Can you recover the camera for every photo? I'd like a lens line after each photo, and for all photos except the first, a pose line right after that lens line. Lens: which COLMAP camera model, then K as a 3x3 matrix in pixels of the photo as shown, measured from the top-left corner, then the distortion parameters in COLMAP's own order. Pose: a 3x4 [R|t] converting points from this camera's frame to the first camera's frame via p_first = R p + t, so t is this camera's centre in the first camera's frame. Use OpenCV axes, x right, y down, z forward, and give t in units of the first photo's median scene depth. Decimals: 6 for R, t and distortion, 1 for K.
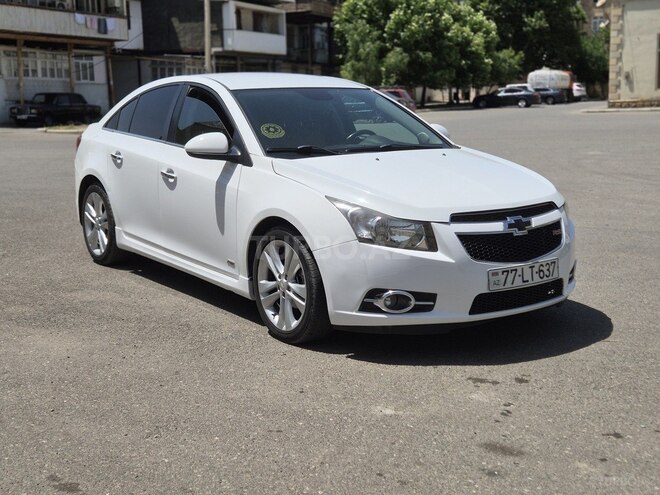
lens RADIAL K [[879.1, 0, 322.1], [0, 879.1, 242.8], [0, 0, 1]] dist [0.073039, 0.000000]
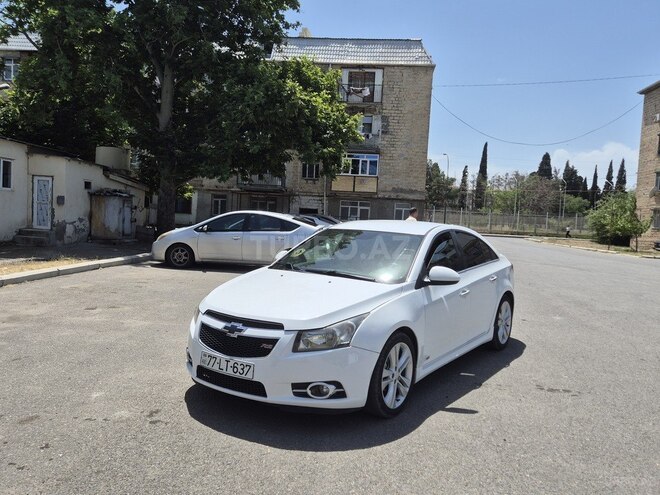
lens RADIAL K [[540.3, 0, 333.5], [0, 540.3, 248.4], [0, 0, 1]] dist [0.074724, -0.044567]
pose [[0.354669, 0.090926, -0.930560, 0.982452], [-0.212260, 0.977105, 0.014575, -0.176239], [0.910580, 0.192352, 0.365849, 0.738018]]
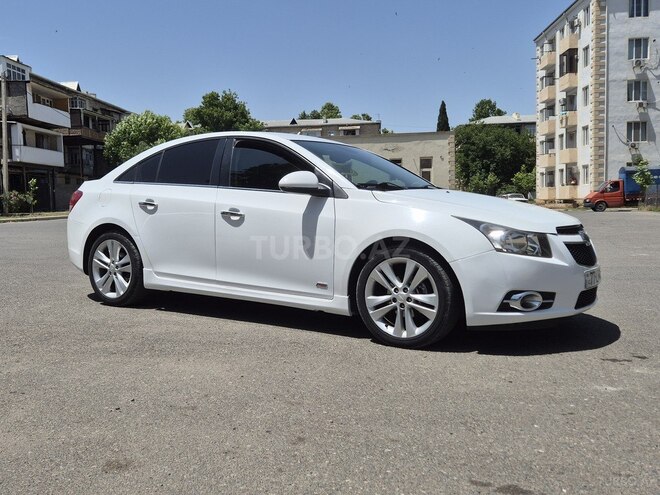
lens RADIAL K [[624.1, 0, 318.6], [0, 624.1, 236.2], [0, 0, 1]] dist [0.058393, 0.000000]
pose [[0.928752, -0.013841, 0.370443, -0.431203], [0.056128, 0.993032, -0.103616, 0.046081], [-0.366428, 0.117026, 0.923058, 0.277582]]
